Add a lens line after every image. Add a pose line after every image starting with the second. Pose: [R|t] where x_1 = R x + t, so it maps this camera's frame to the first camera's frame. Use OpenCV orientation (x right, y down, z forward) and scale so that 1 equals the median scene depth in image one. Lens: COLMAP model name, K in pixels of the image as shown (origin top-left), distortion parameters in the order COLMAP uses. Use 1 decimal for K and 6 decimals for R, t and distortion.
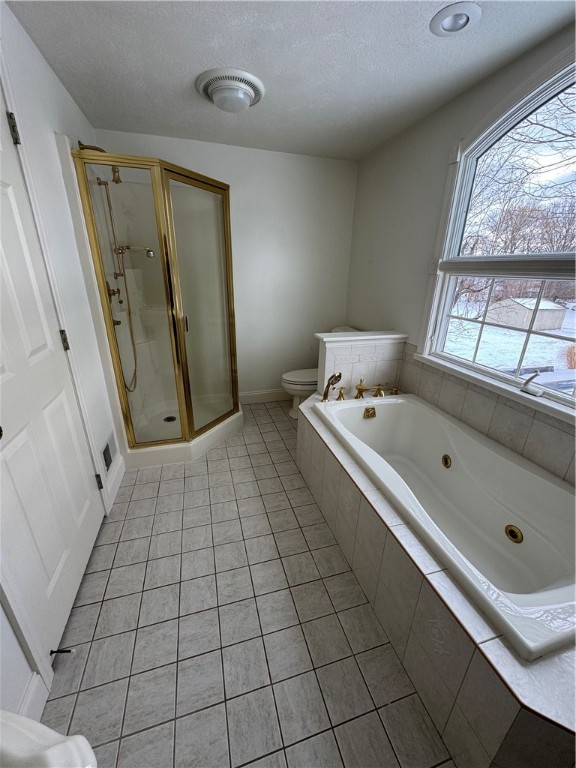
lens RADIAL K [[305.4, 0, 286.9], [0, 305.4, 384.5], [0, 0, 1]] dist [0.000661, 0.000017]
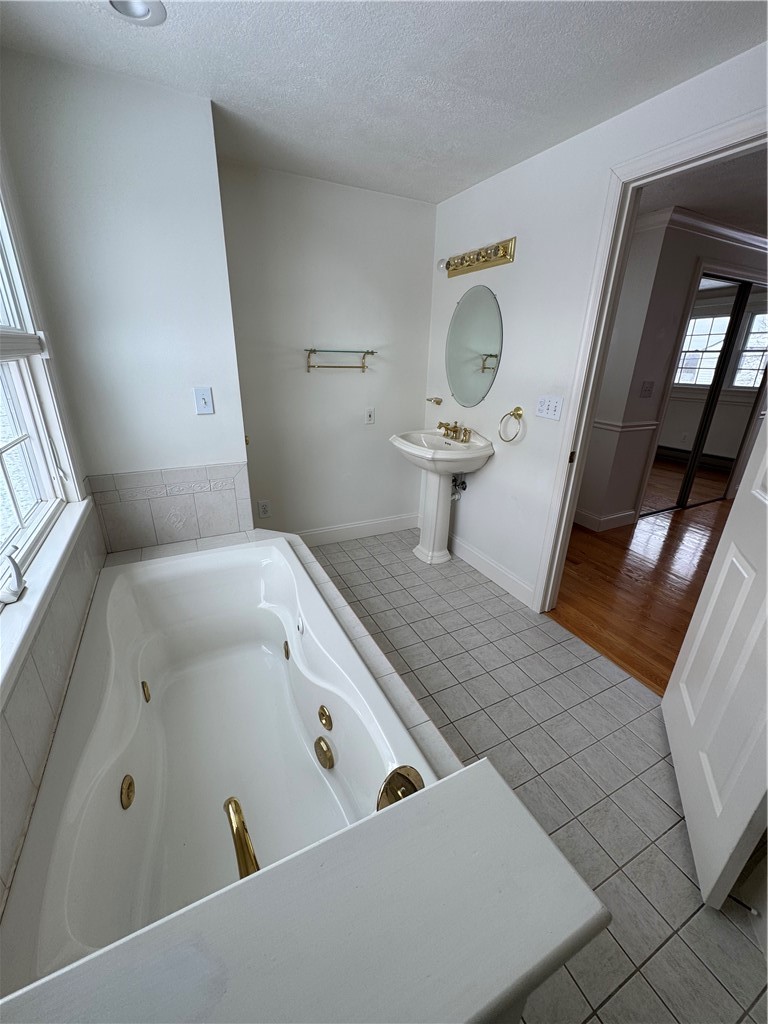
lens RADIAL K [[407.2, 0, 384.1], [0, 407.2, 512.8], [0, 0, 1]] dist [0.000661, 0.000017]
pose [[-0.982979, 0.027131, -0.181702, 0.339433], [-0.101637, 0.743586, 0.660871, -0.637659], [0.153041, 0.668090, -0.728172, 1.640586]]
